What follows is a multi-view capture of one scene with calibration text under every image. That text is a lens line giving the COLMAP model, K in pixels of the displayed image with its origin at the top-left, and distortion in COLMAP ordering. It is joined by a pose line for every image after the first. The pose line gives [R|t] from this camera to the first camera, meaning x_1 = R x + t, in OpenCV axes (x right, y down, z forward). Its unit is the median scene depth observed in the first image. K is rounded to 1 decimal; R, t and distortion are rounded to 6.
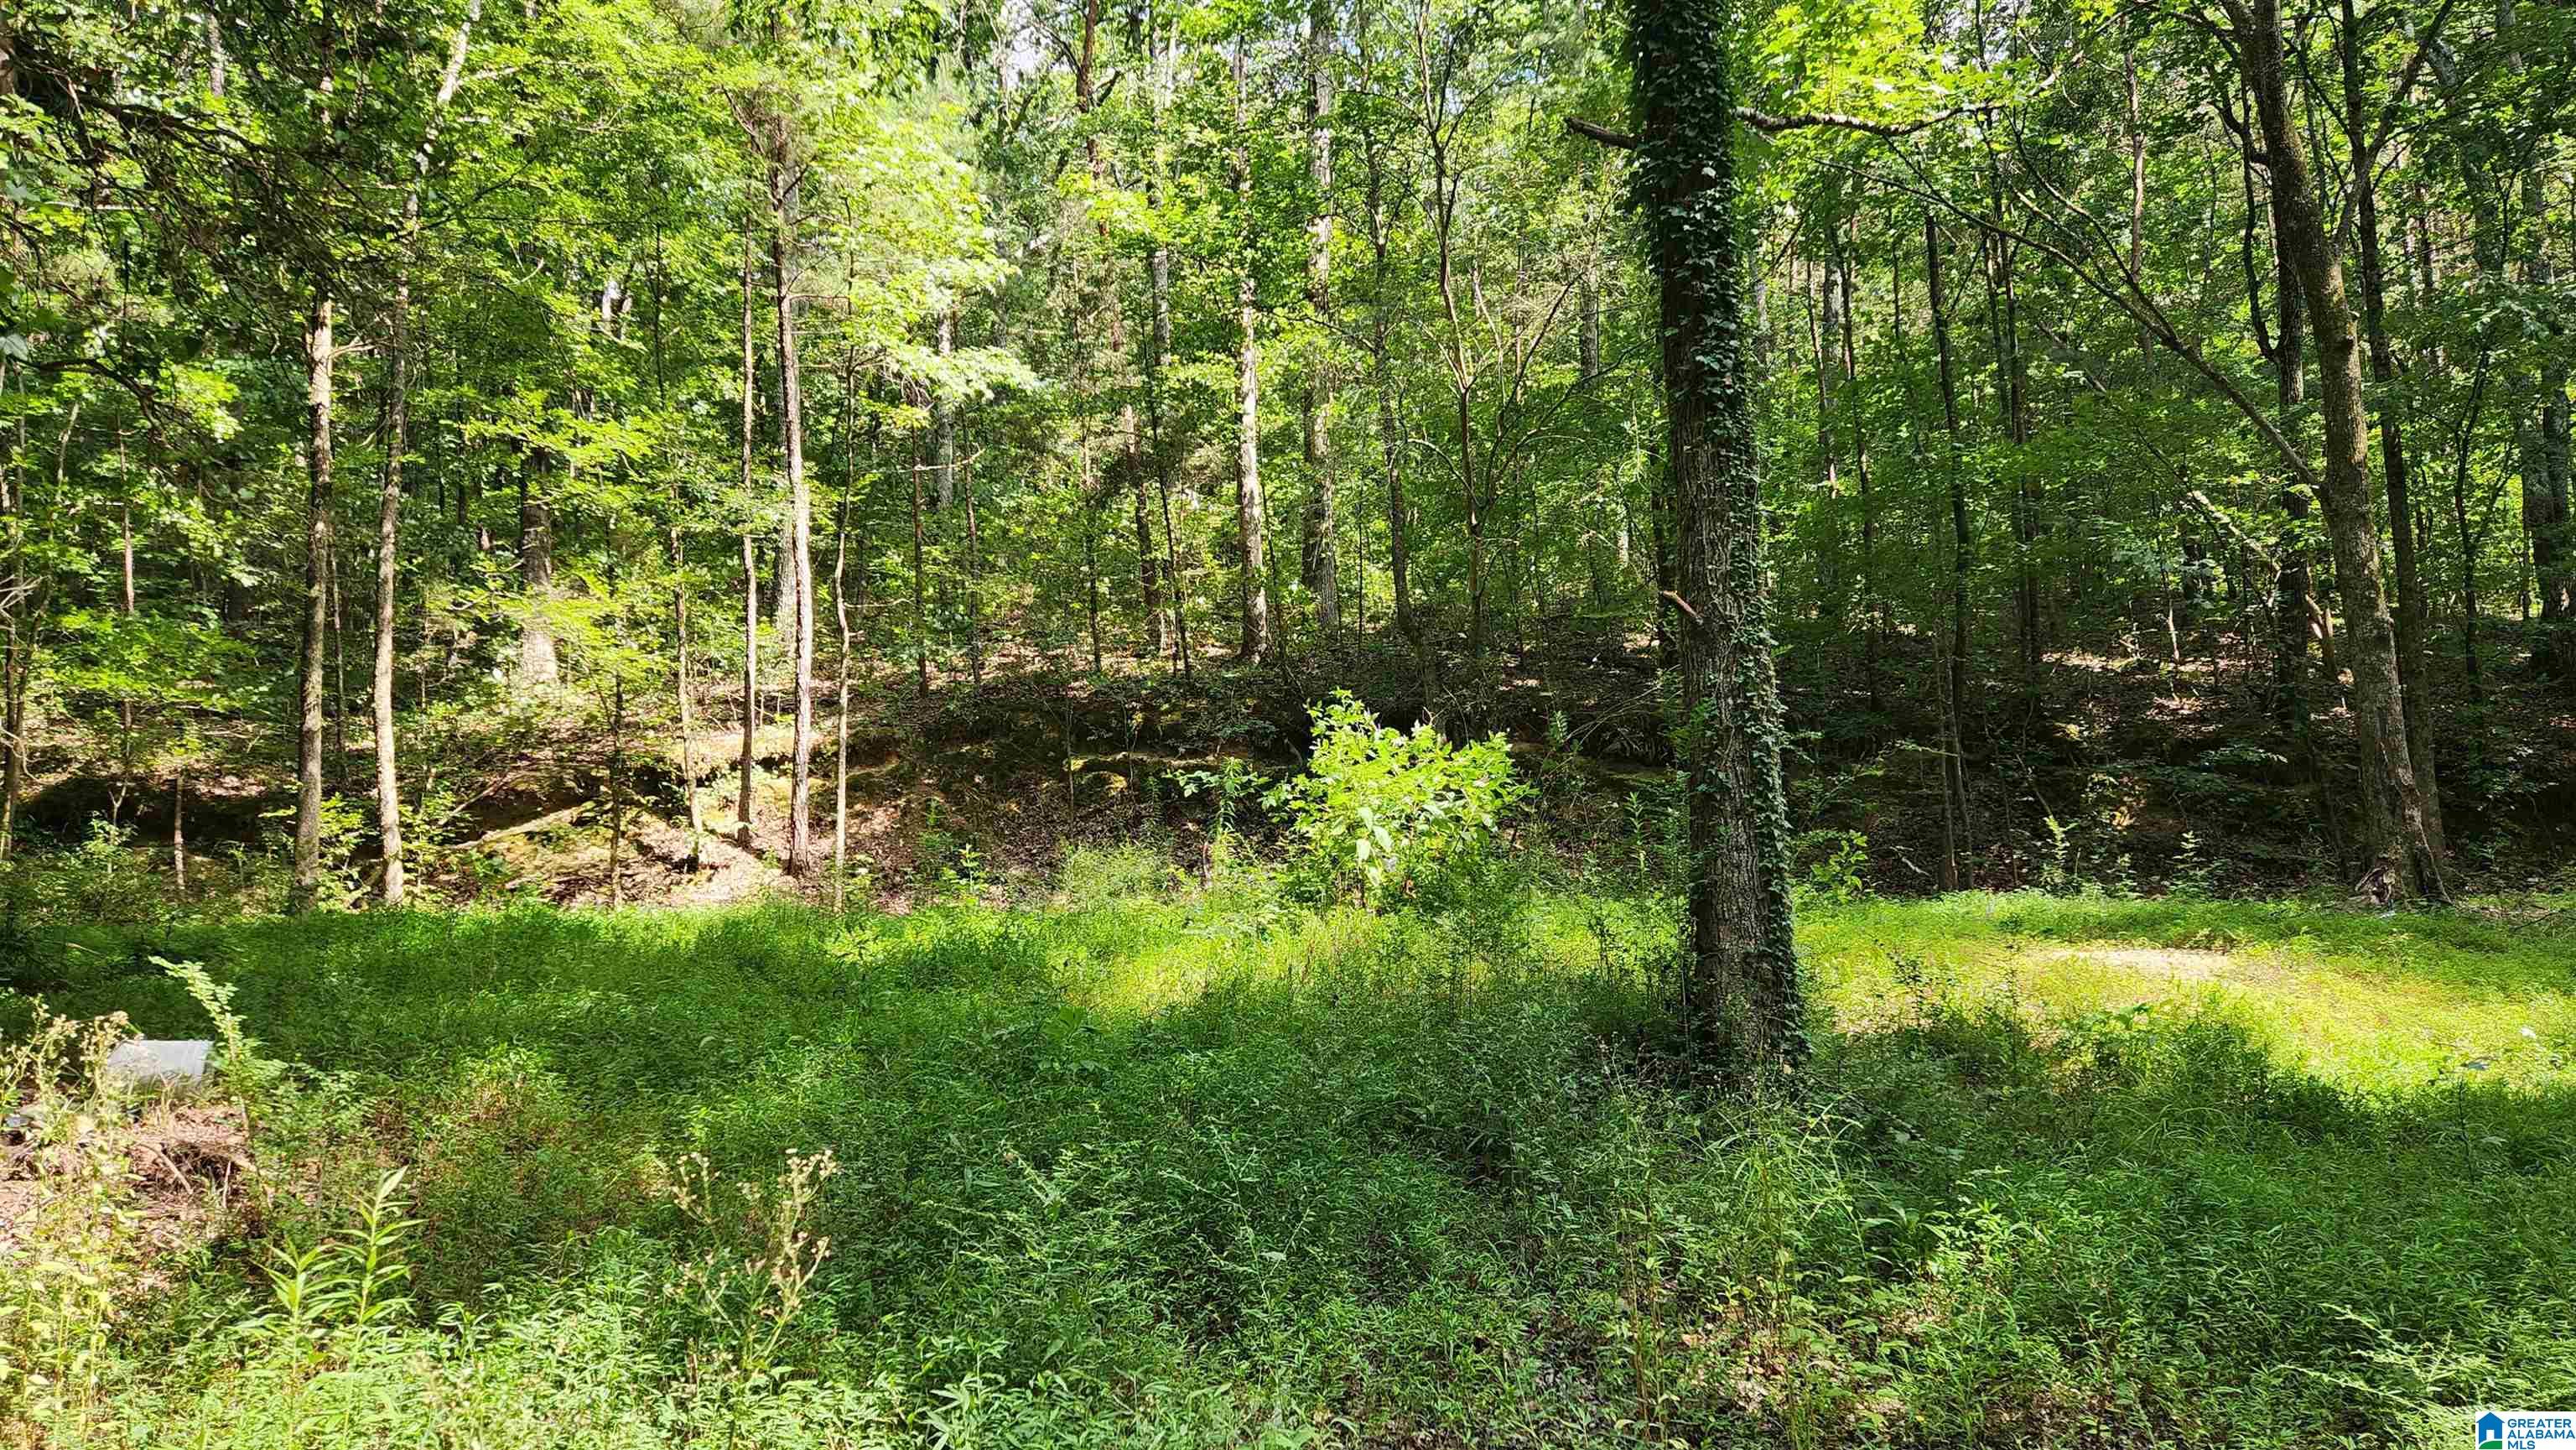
lens RADIAL K [[1683.9, 0, 1293.6], [0, 1683.9, 727.7], [0, 0, 1]] dist [0.033675, -0.027051]
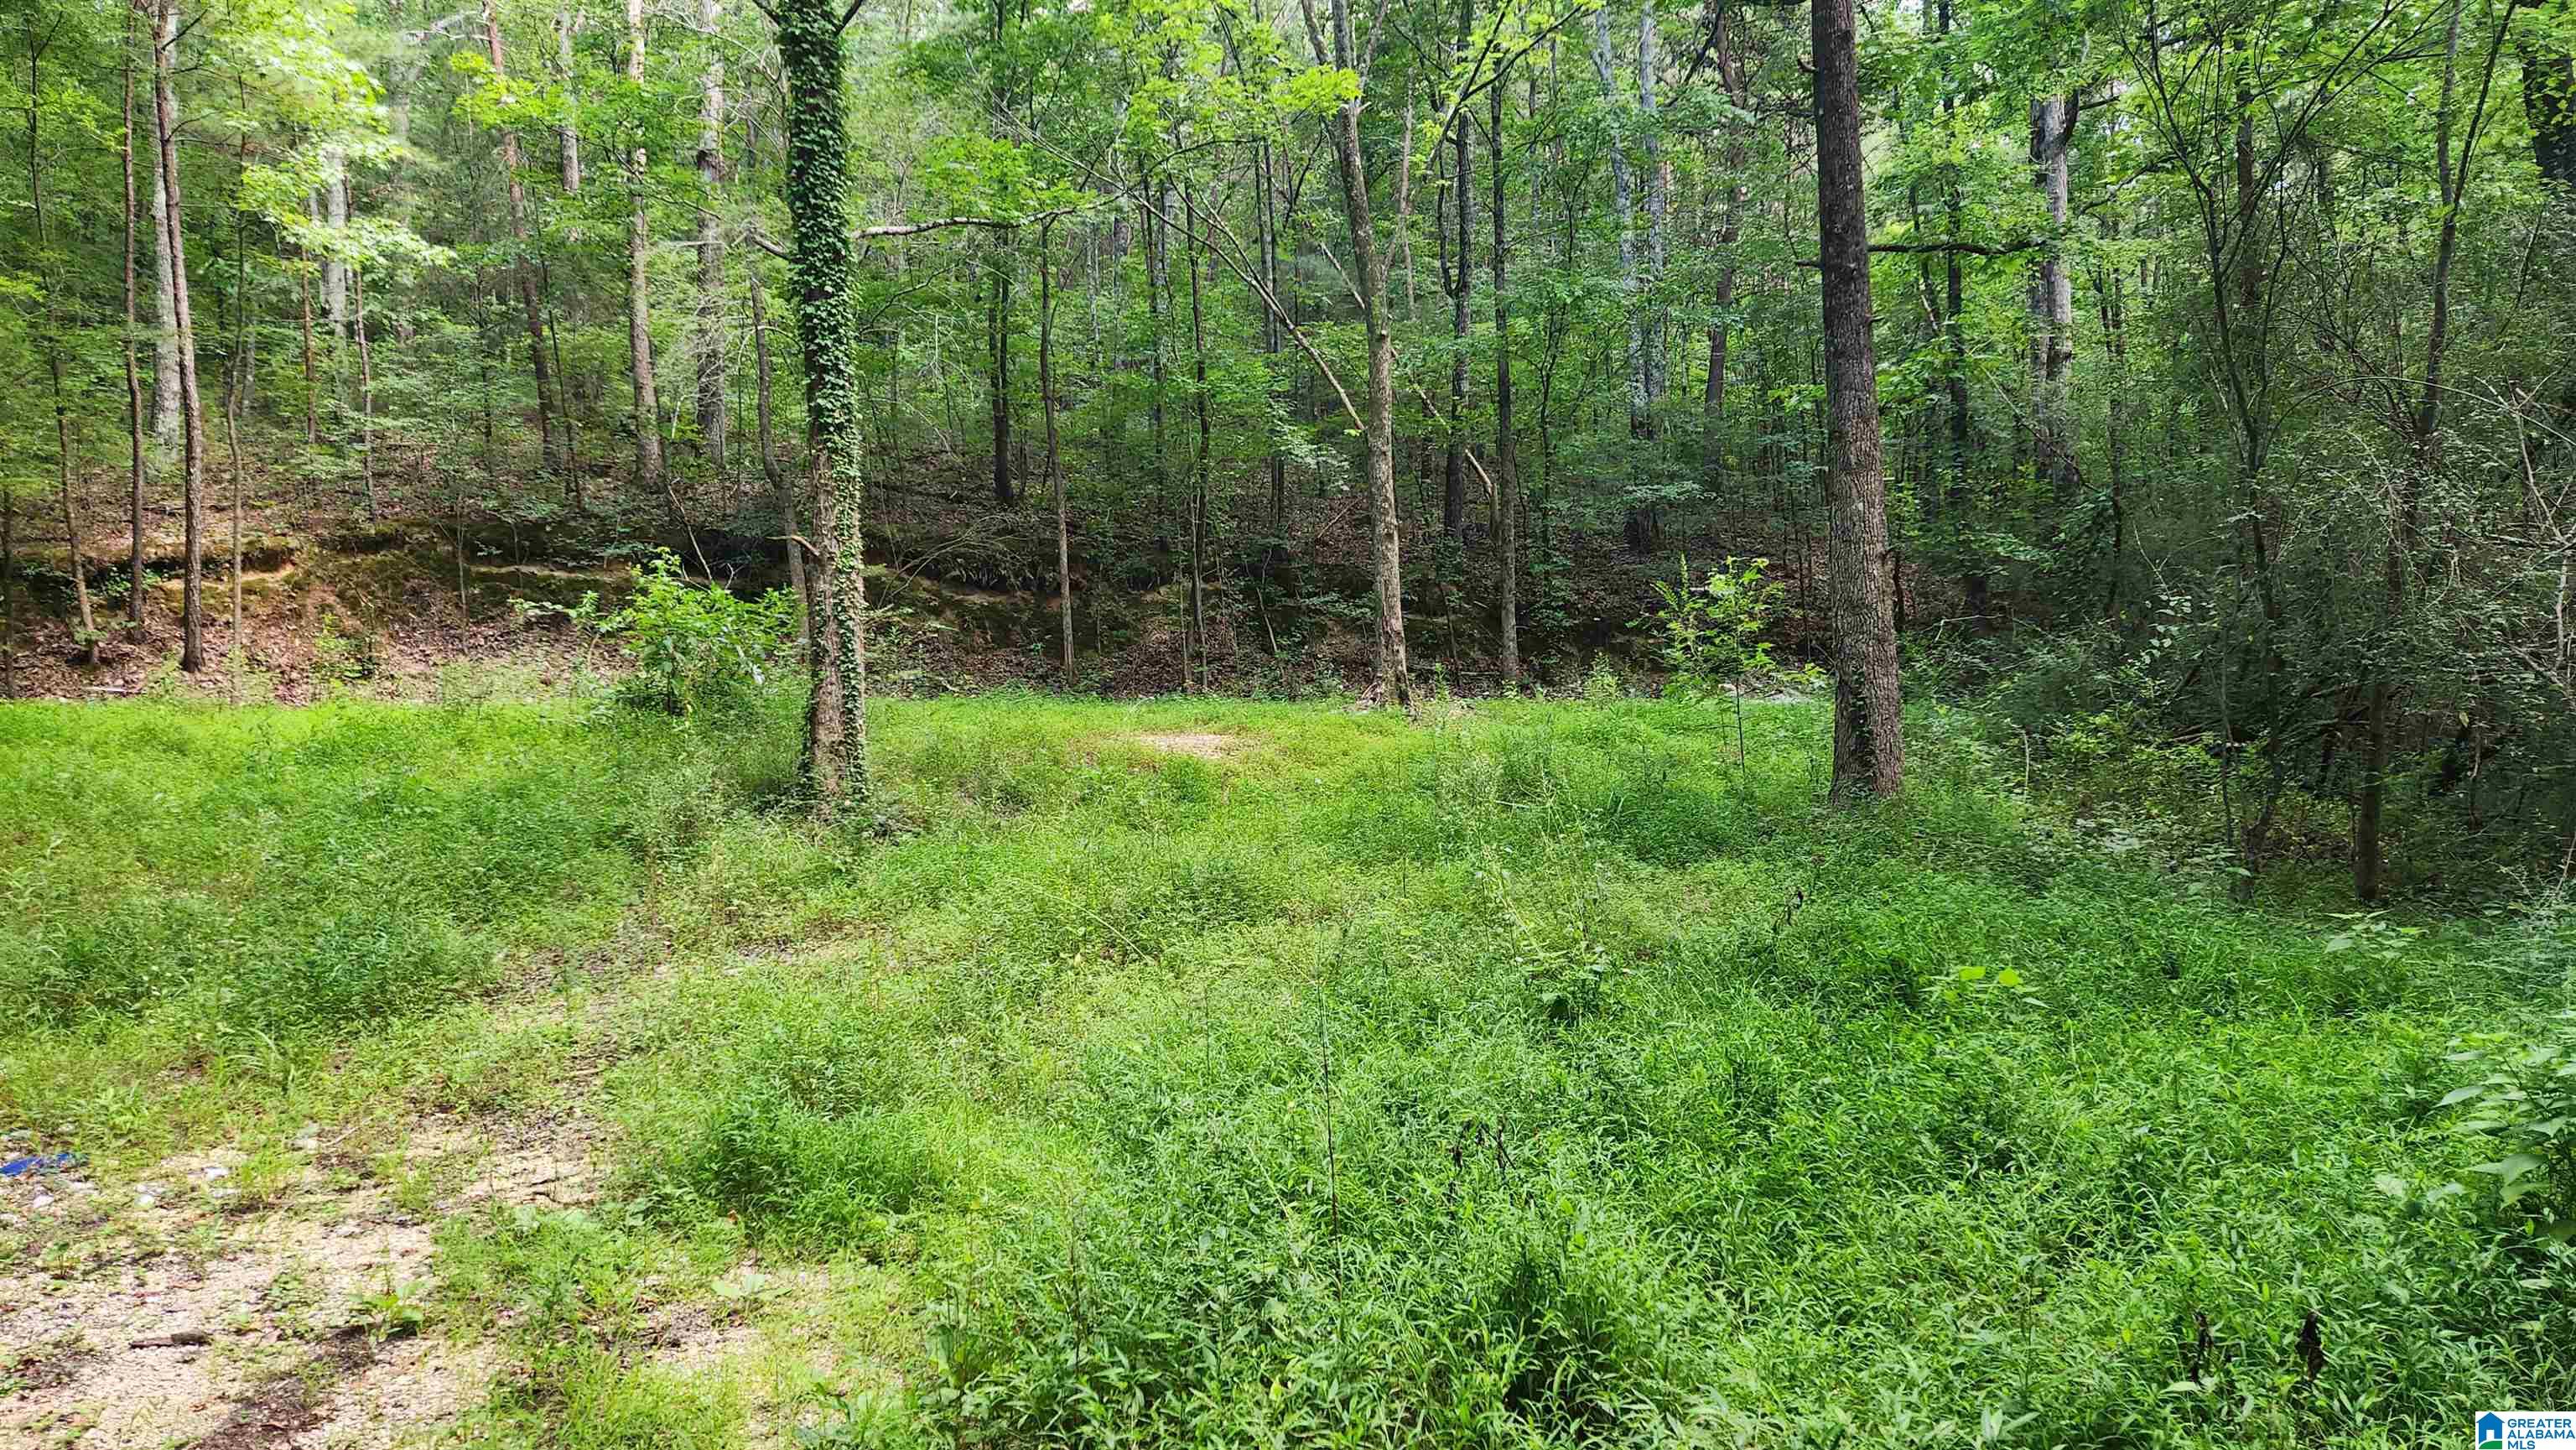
lens RADIAL K [[1683.9, 0, 1270.5], [0, 1683.9, 644.1], [0, 0, 1]] dist [0.033675, -0.027051]
pose [[0.957301, 0.014672, 0.288720, 0.094852], [-0.037285, 0.996636, 0.072979, -0.058048], [-0.286679, -0.080628, 0.954628, -0.411616]]
